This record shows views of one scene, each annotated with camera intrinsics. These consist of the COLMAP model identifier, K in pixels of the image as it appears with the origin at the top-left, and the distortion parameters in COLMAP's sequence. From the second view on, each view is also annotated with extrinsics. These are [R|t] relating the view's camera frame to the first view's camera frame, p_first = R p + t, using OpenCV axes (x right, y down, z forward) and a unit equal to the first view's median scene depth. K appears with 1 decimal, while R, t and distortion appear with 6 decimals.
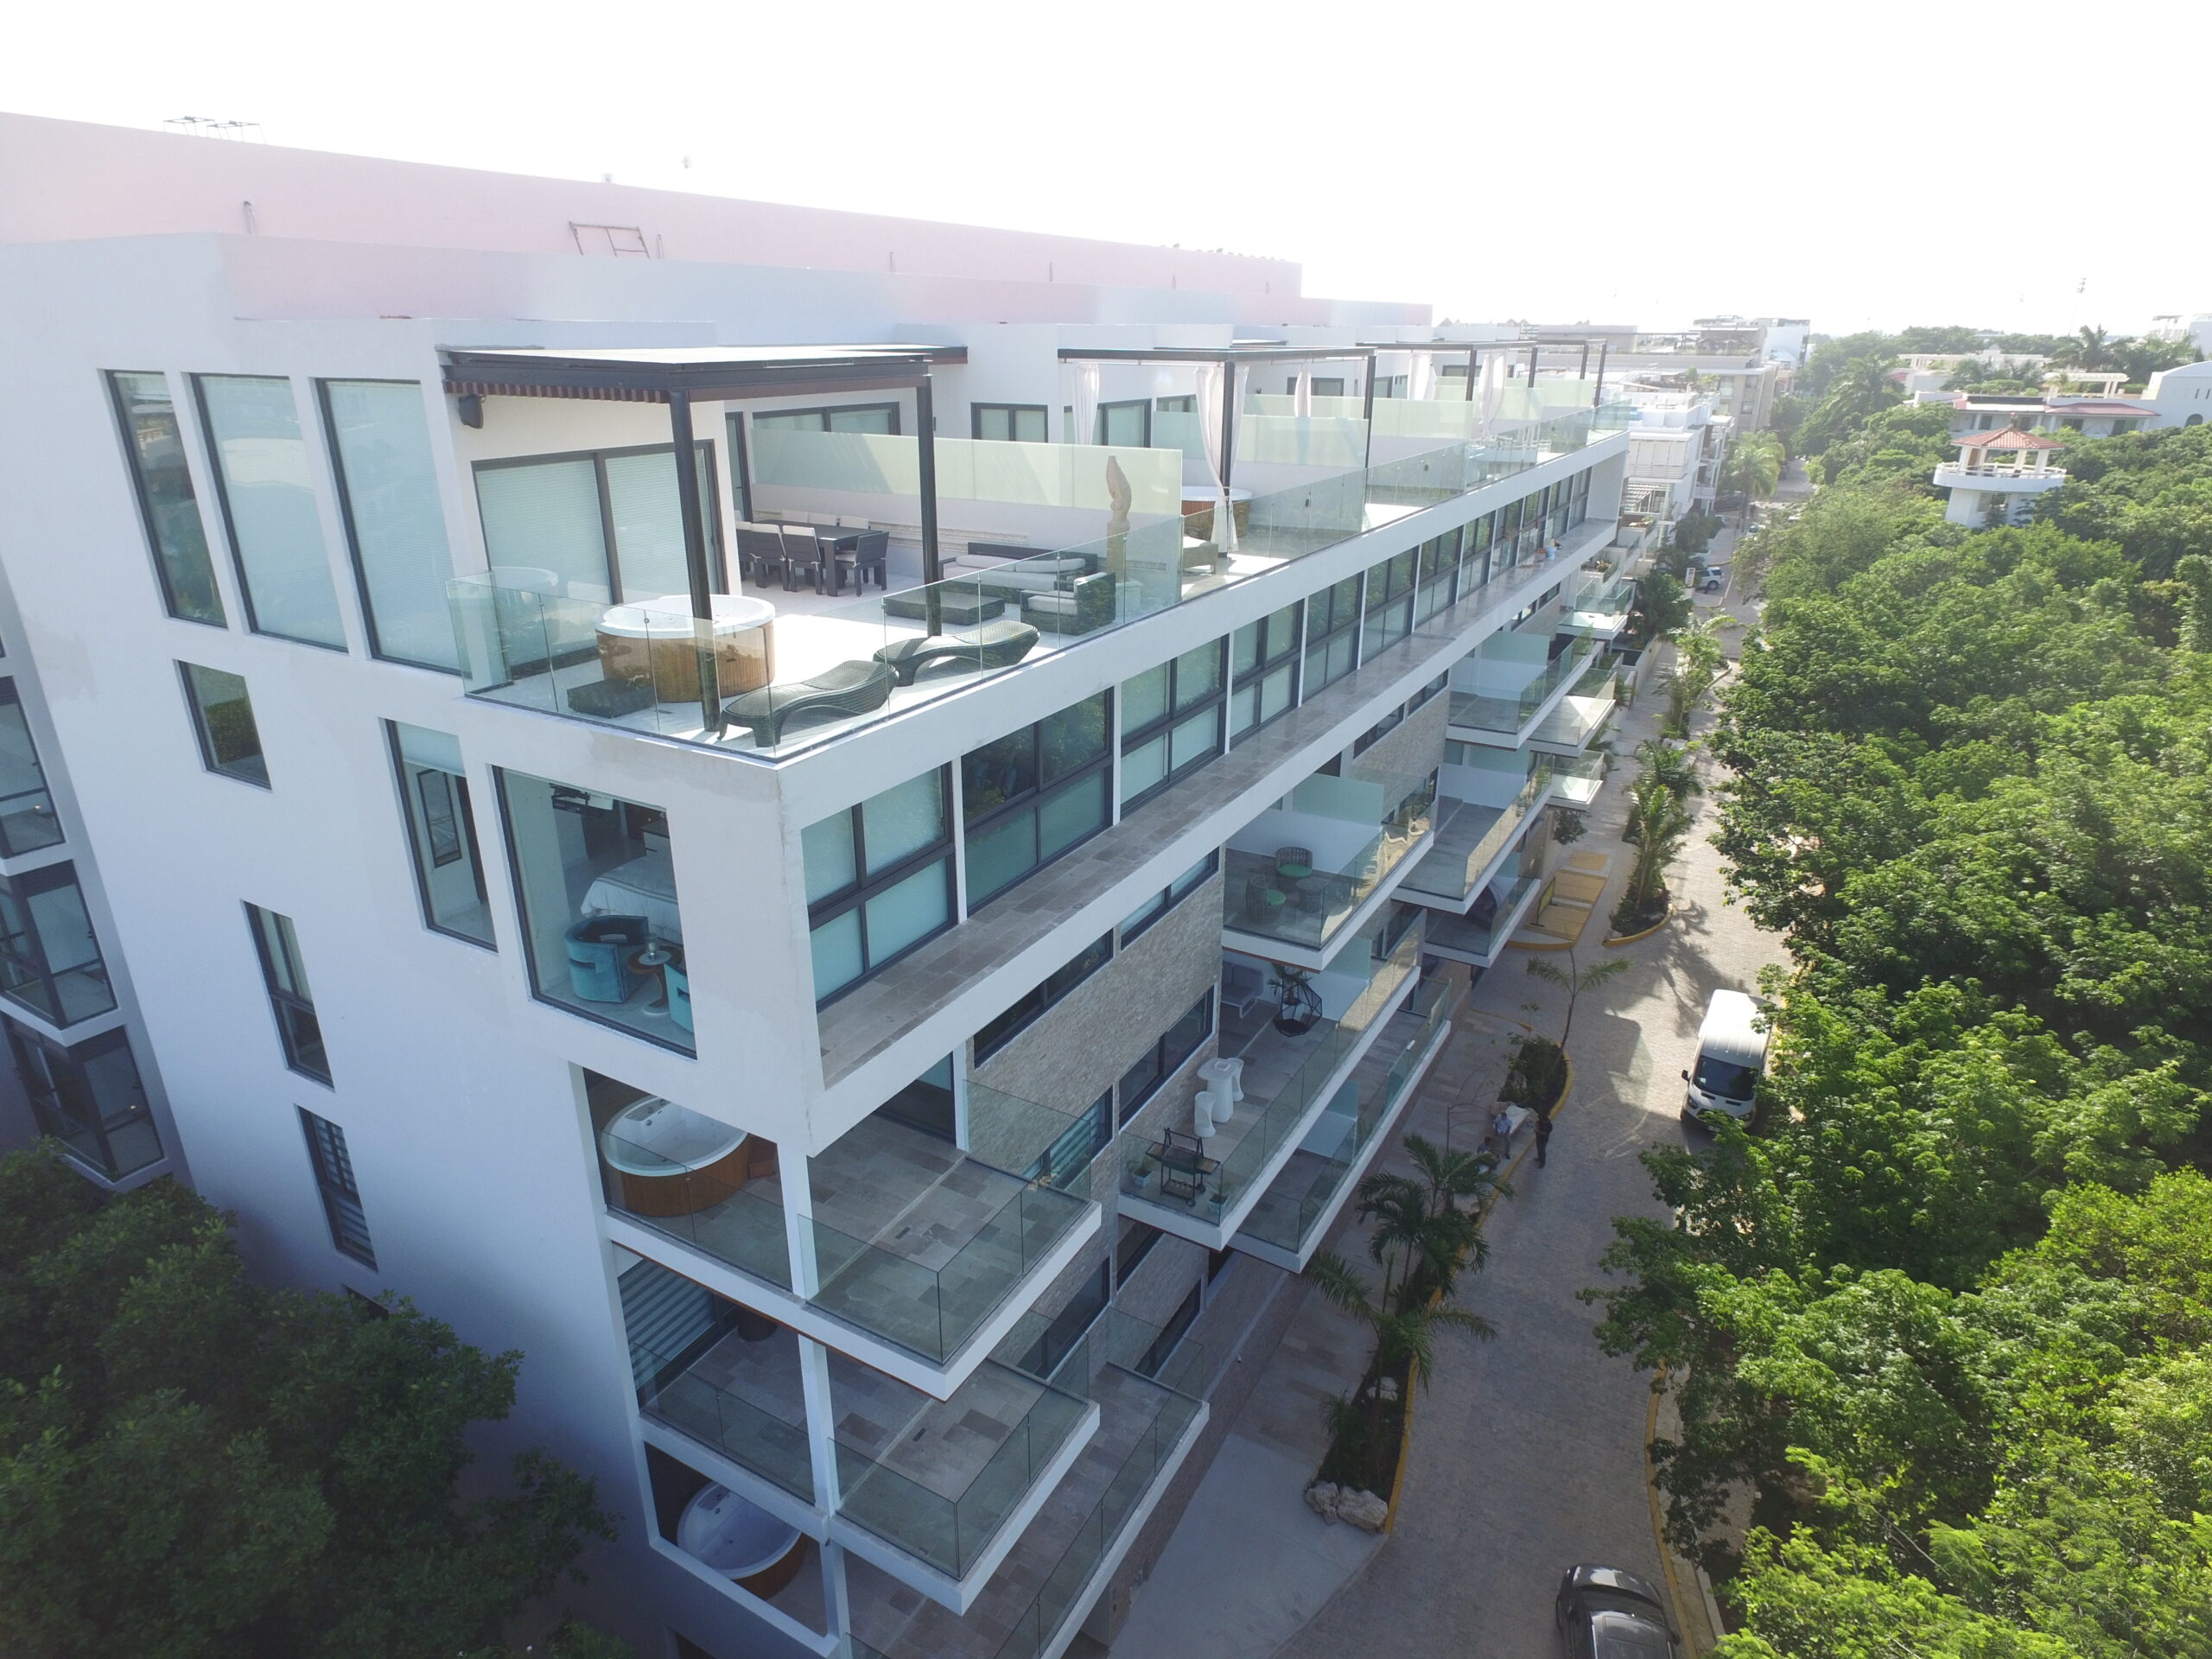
lens RADIAL K [[1267.5, 0, 1106.0], [0, 1267.5, 829.5], [0, 0, 1]] dist [-0.014394, 0.016335]
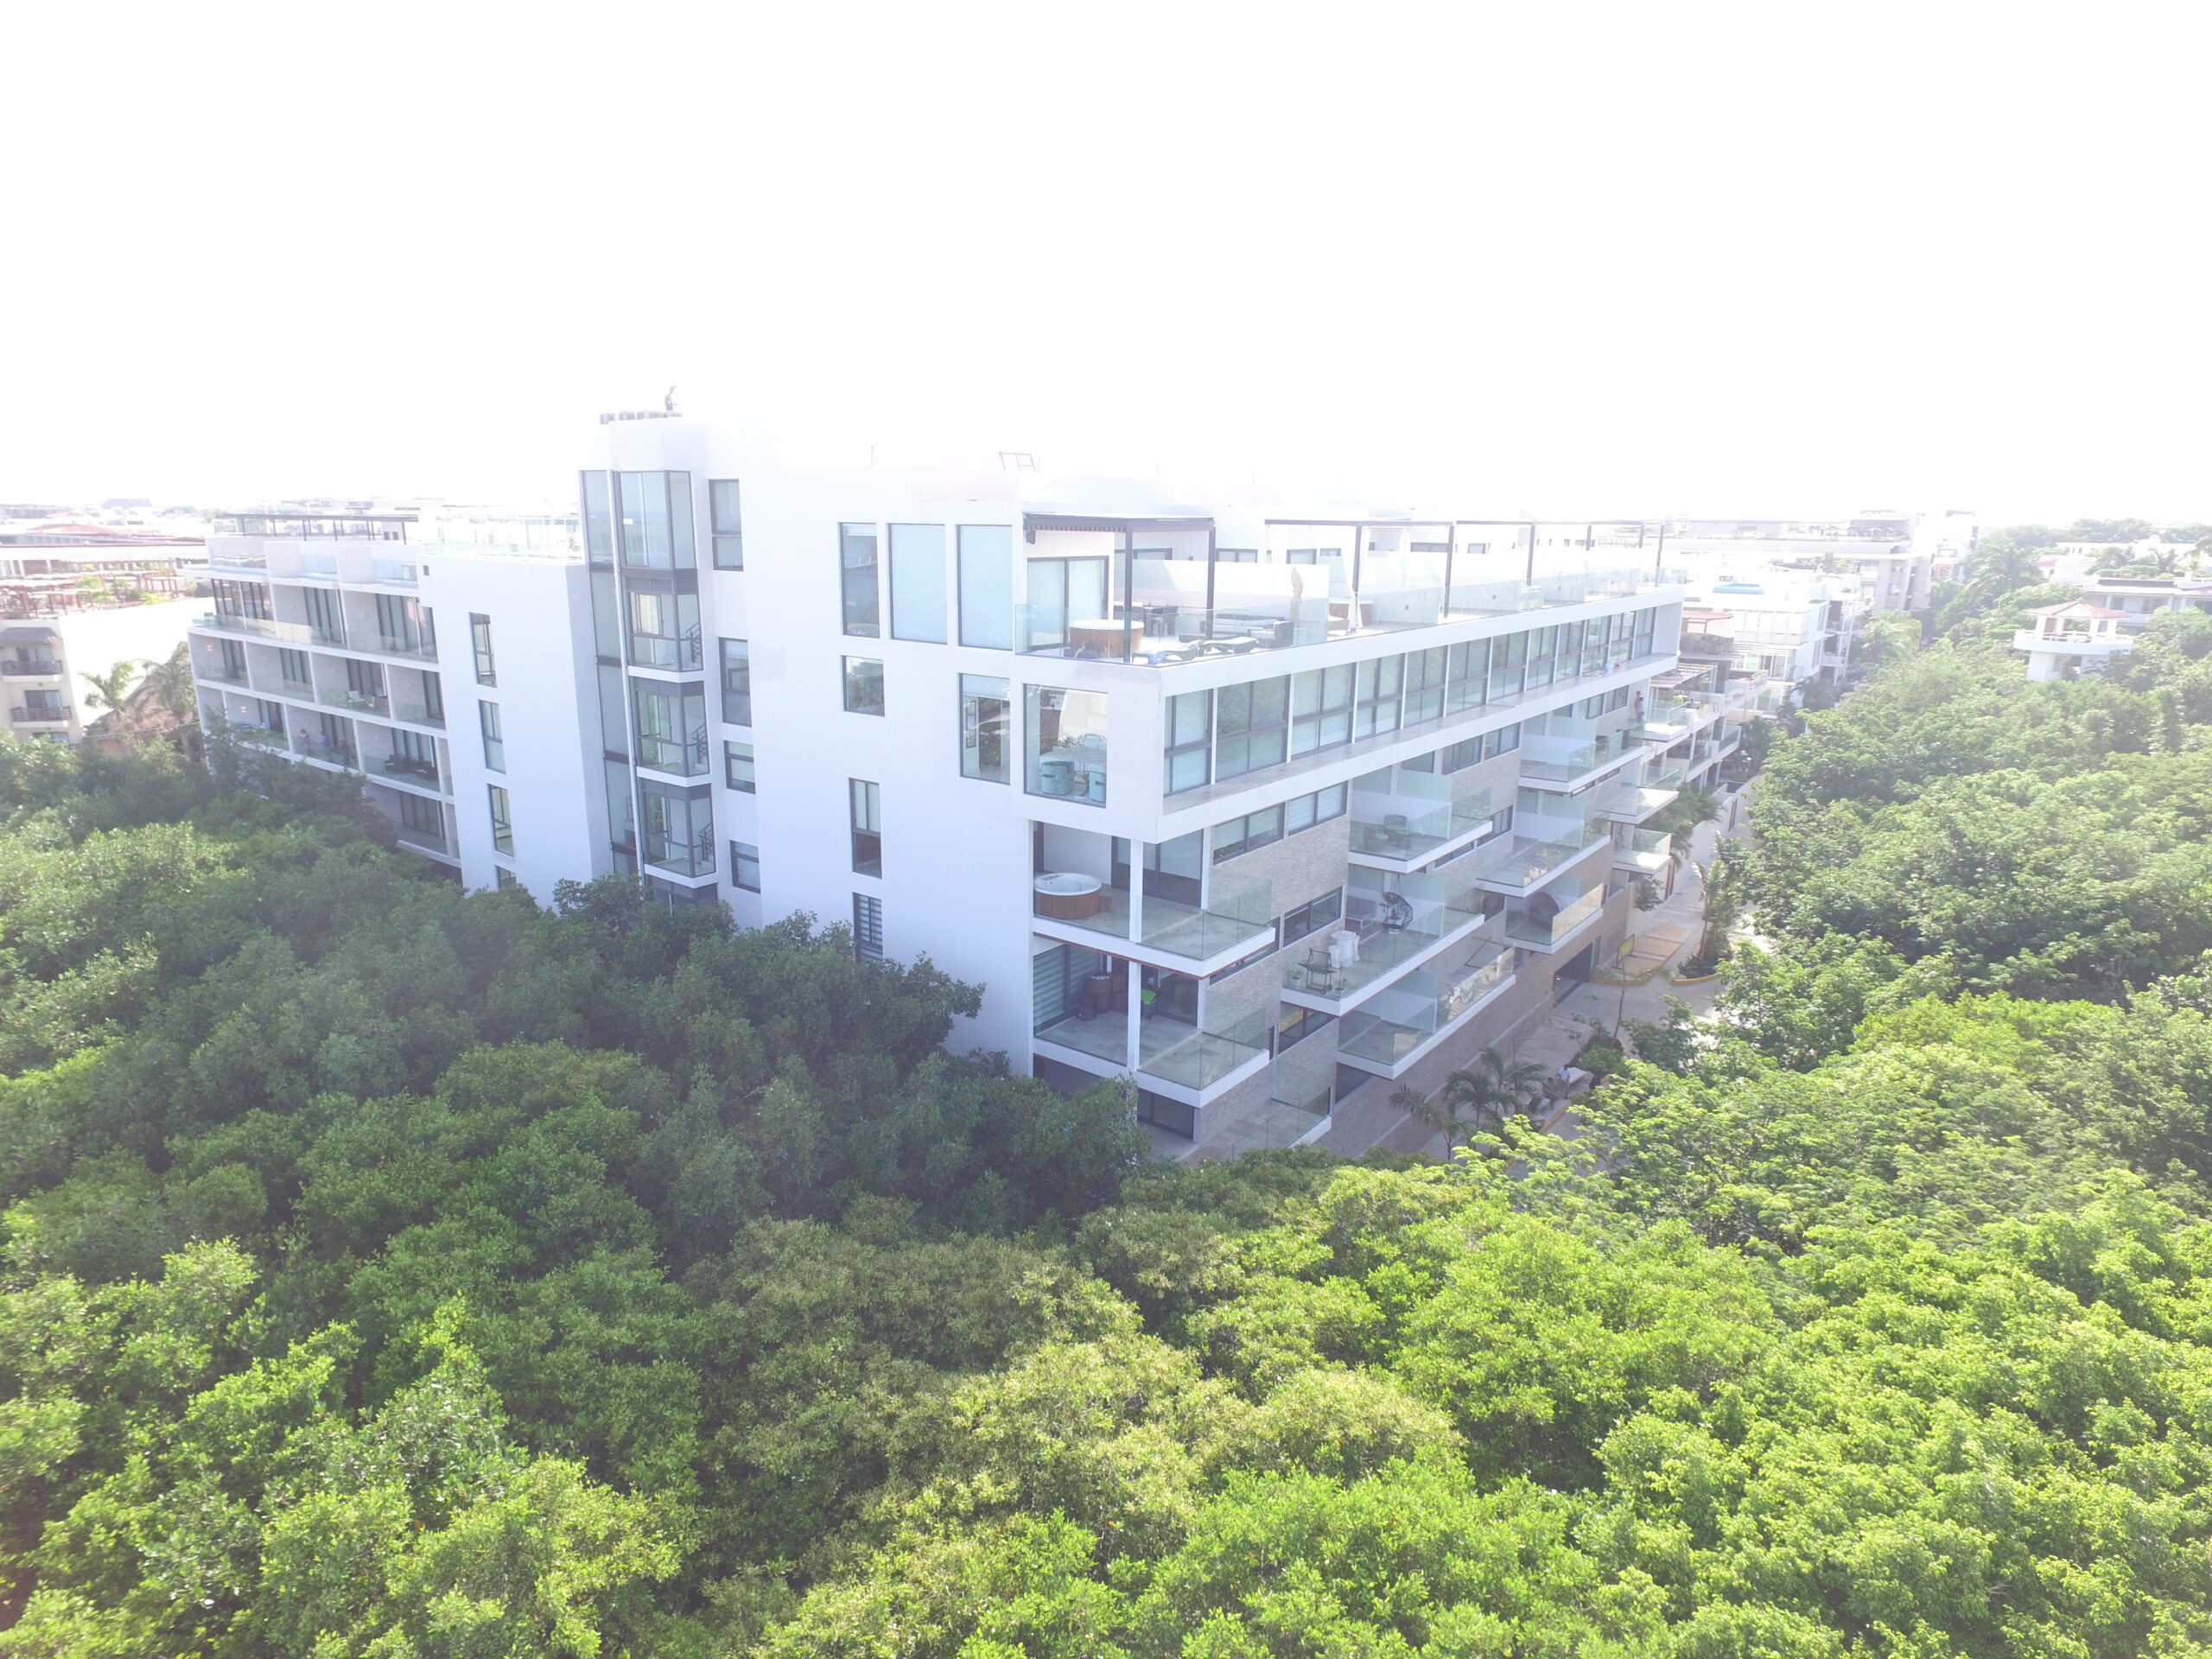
lens RADIAL K [[1274.5, 0, 1106.0], [0, 1274.5, 829.5], [0, 0, 1]] dist [0.003946, 0.000050]
pose [[0.991068, 0.038516, -0.127672, -0.013524], [-0.055426, 0.989744, -0.131663, 0.318247], [0.121291, 0.137564, 0.983039, -0.775443]]
